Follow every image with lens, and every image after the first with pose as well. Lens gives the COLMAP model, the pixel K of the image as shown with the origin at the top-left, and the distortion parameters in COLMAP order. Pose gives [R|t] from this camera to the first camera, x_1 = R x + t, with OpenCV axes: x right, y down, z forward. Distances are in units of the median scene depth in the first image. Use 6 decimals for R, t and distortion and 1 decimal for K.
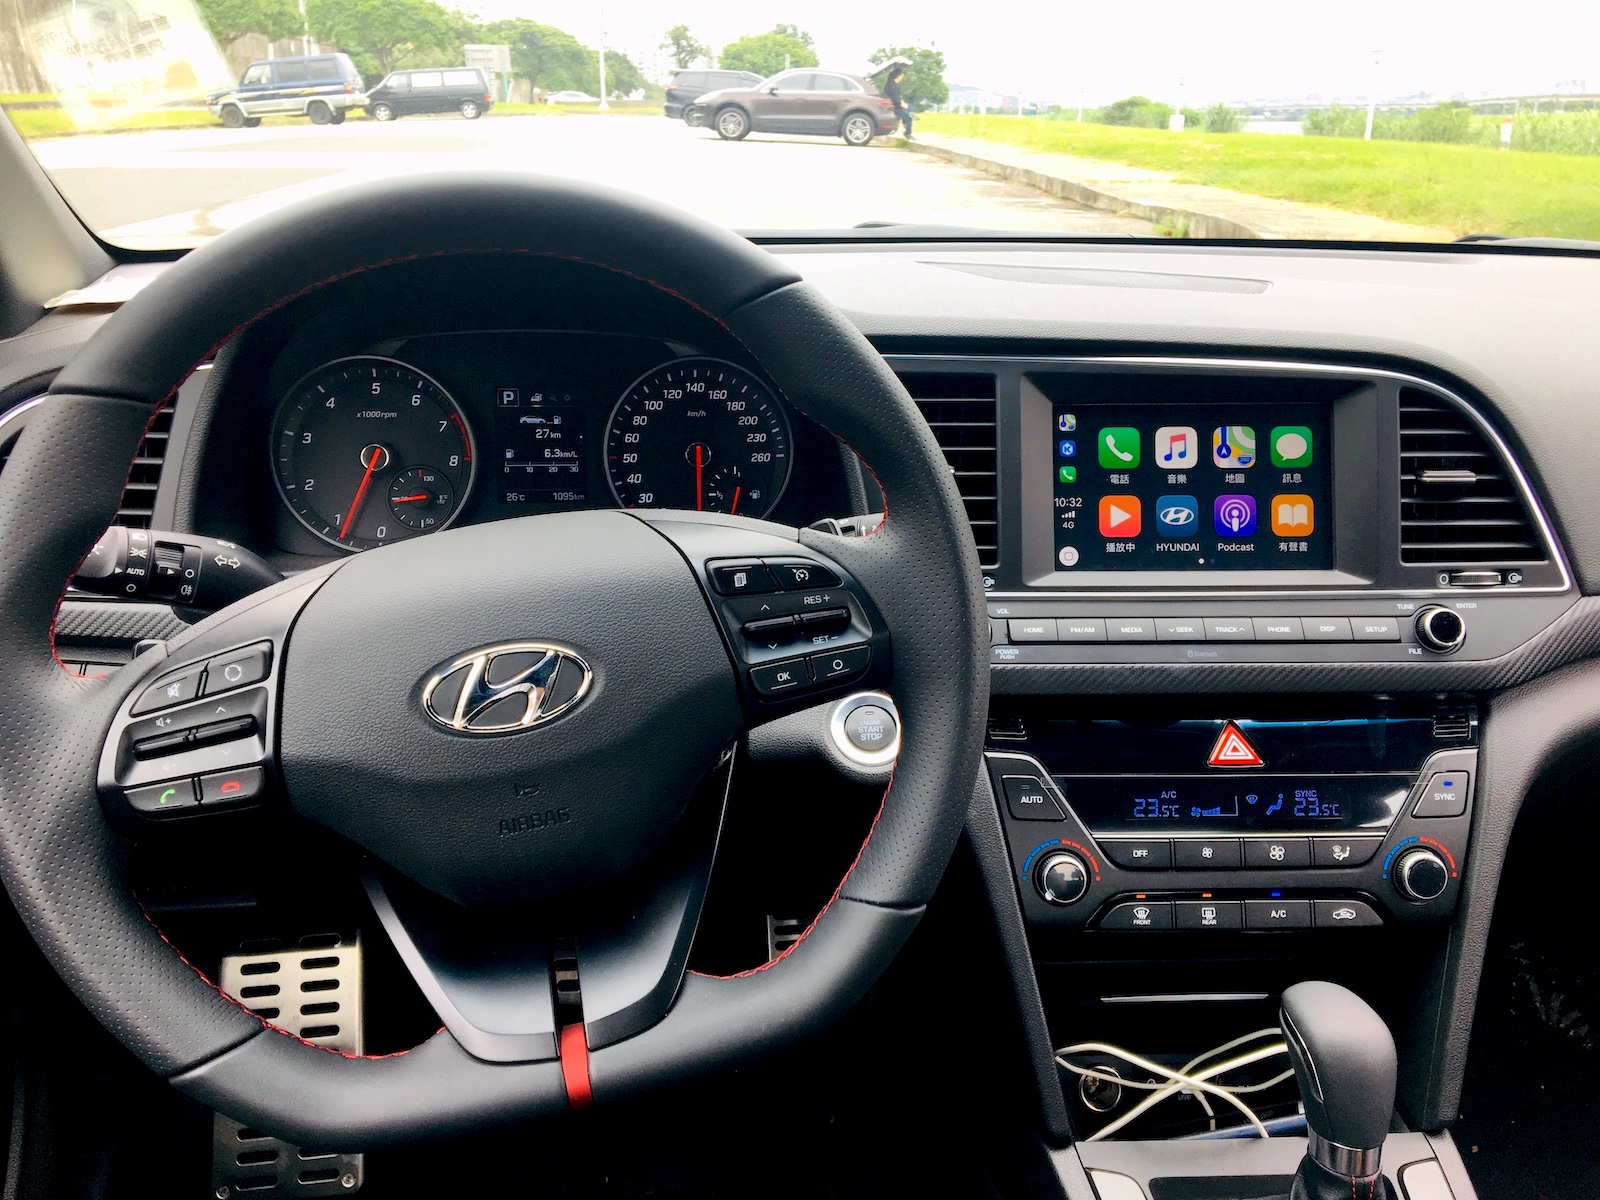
lens RADIAL K [[1346.7, 0, 803.0], [0, 1346.7, 604.3], [0, 0, 1]] dist [0.049042, -0.051976]
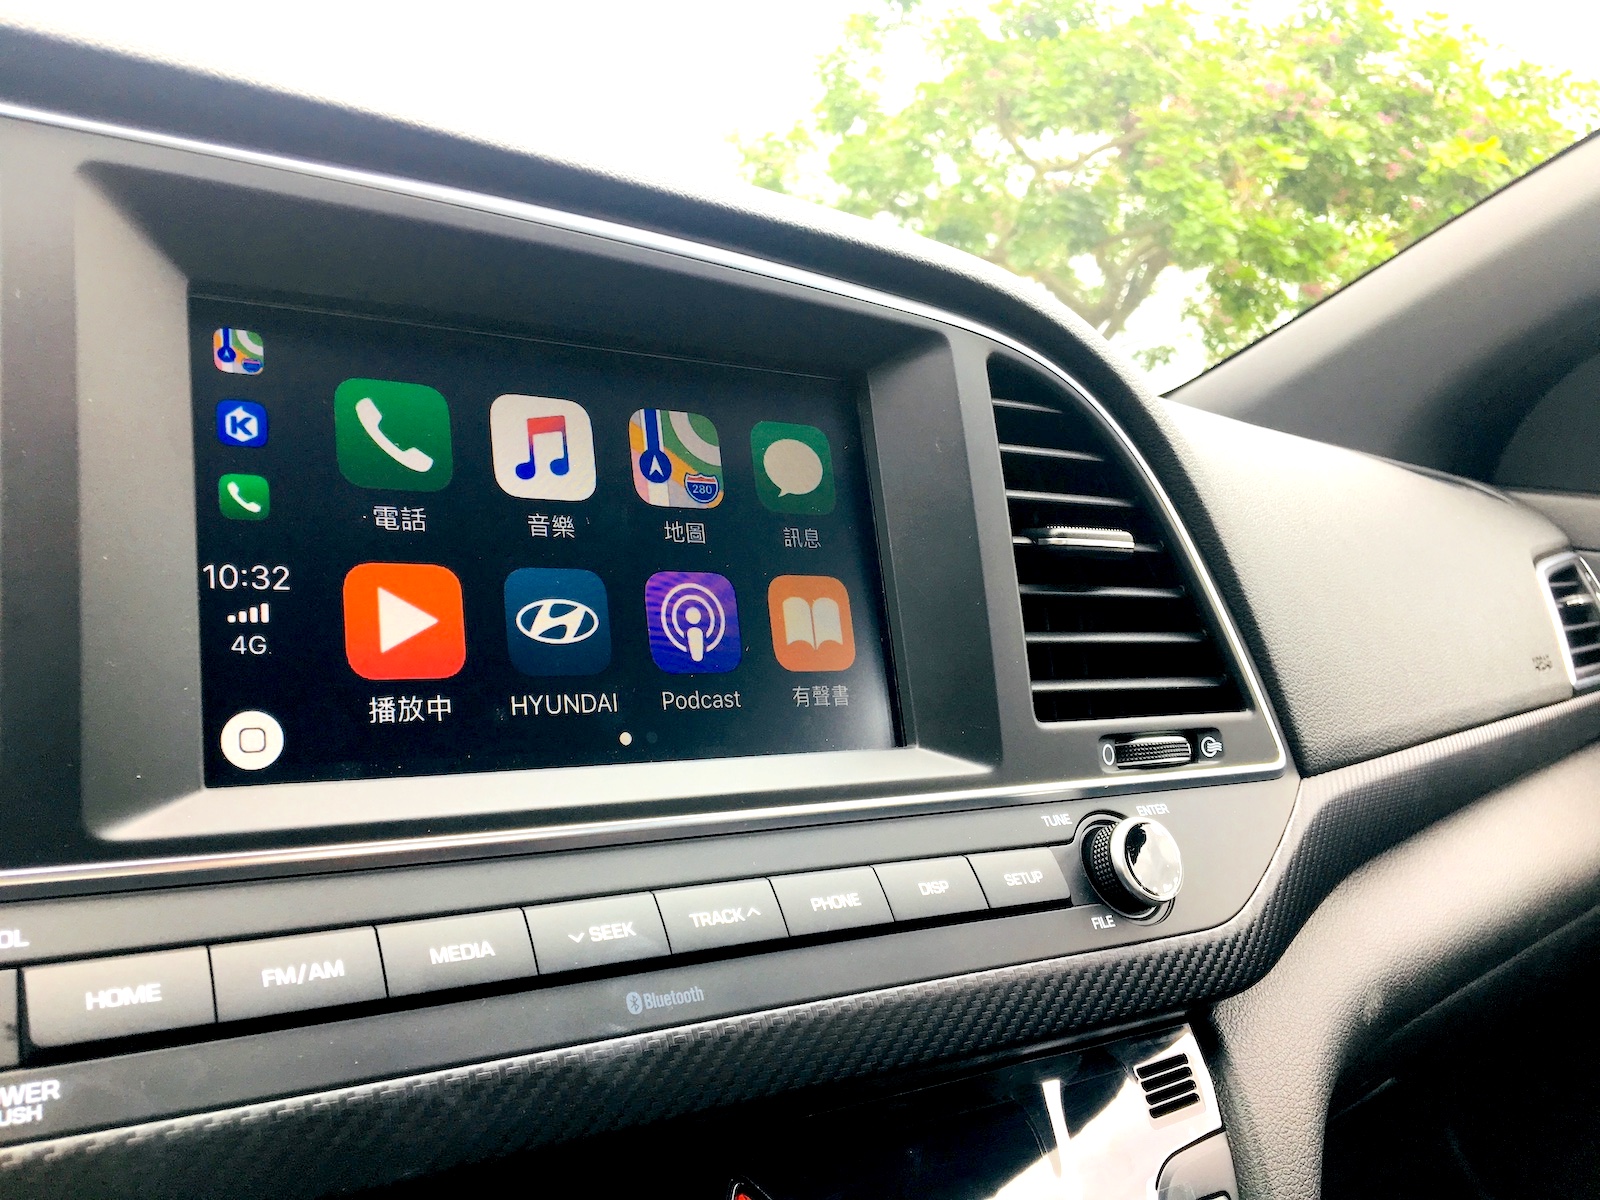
lens RADIAL K [[1346.7, 0, 802.8], [0, 1346.7, 614.9], [0, 0, 1]] dist [0.049042, -0.051976]
pose [[0.846858, 0.009496, 0.531734, 0.134912], [0.083455, 0.985080, -0.150505, -0.005023], [-0.525230, 0.171832, 0.833431, 0.651476]]
